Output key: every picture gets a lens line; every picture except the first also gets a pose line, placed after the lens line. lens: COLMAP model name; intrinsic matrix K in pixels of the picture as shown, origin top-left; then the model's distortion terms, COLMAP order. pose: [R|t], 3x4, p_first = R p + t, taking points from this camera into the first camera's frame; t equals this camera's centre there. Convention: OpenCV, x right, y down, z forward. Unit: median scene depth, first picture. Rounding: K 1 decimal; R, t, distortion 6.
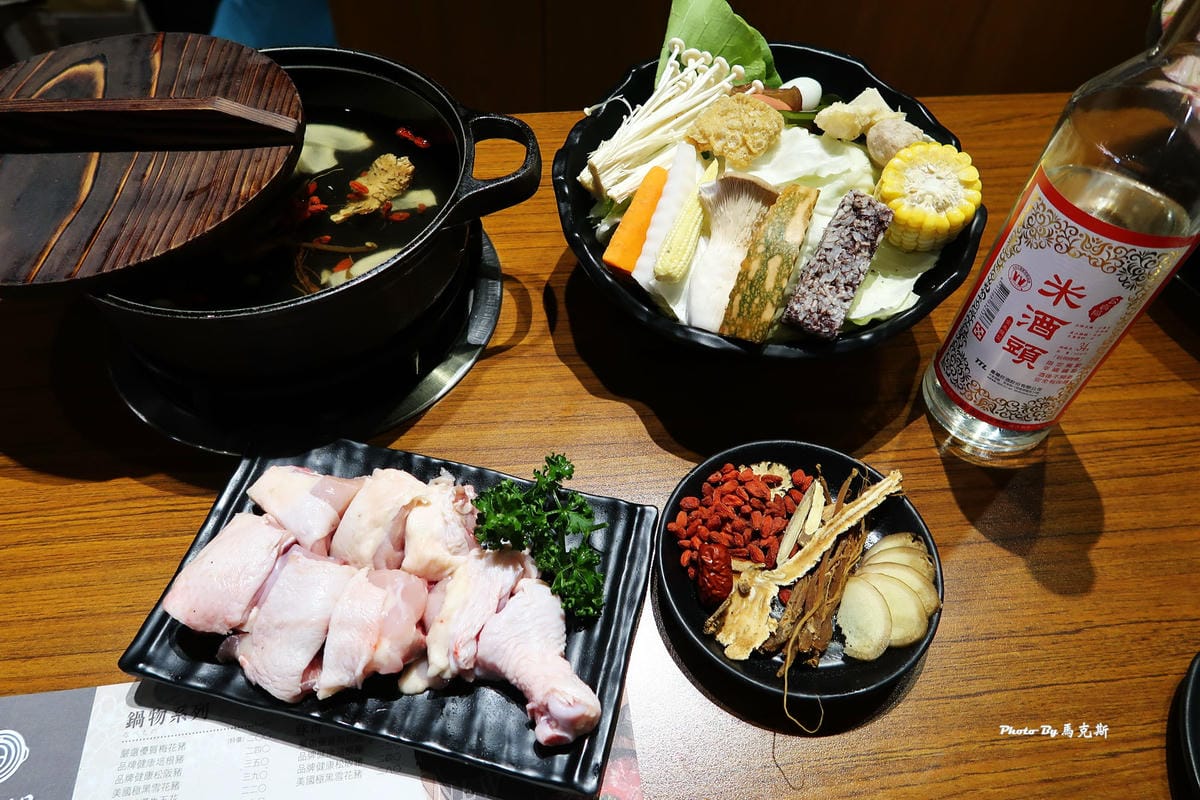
lens RADIAL K [[829.7, 0, 600.0], [0, 829.7, 400.0], [0, 0, 1]] dist [-0.016089, -0.006992]
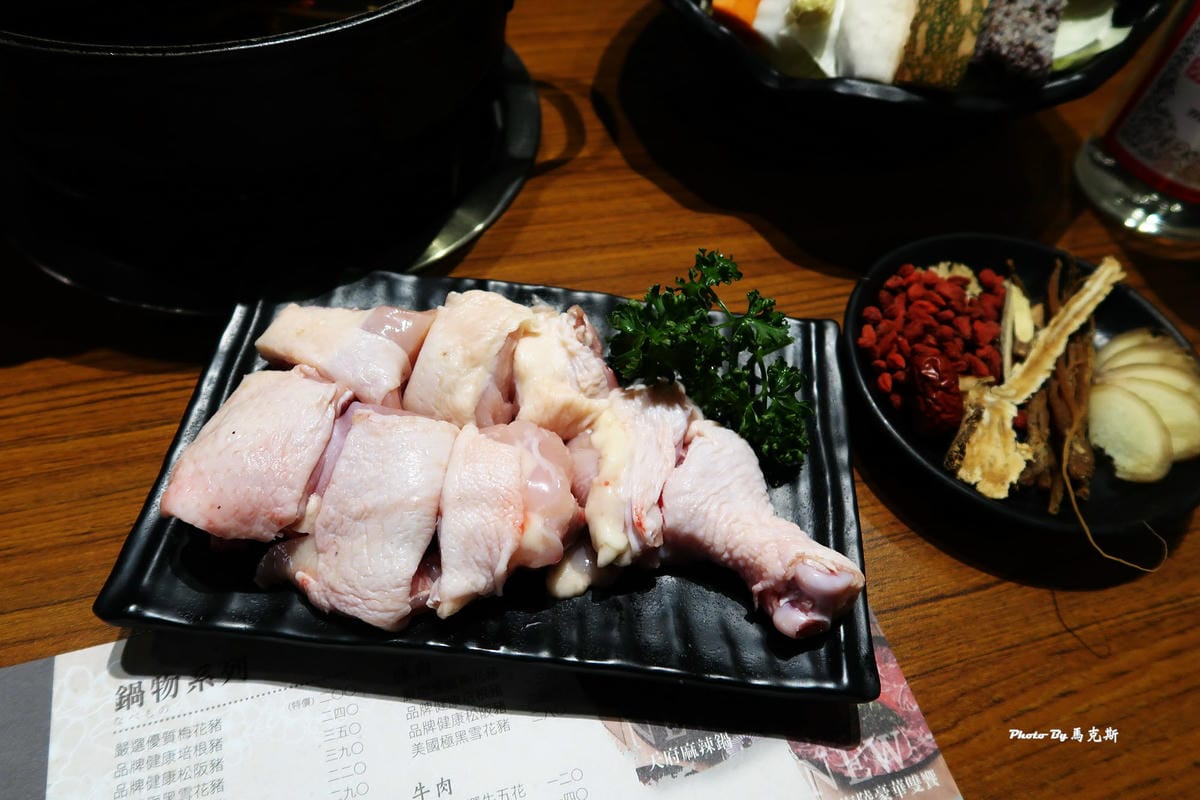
lens RADIAL K [[829.7, 0, 600.0], [0, 829.7, 400.0], [0, 0, 1]] dist [-0.016089, -0.006992]
pose [[0.986260, -0.091120, 0.137798, -0.262527], [0.085640, 0.995300, 0.045203, 0.157325], [-0.141269, -0.032781, 0.989428, 0.316231]]
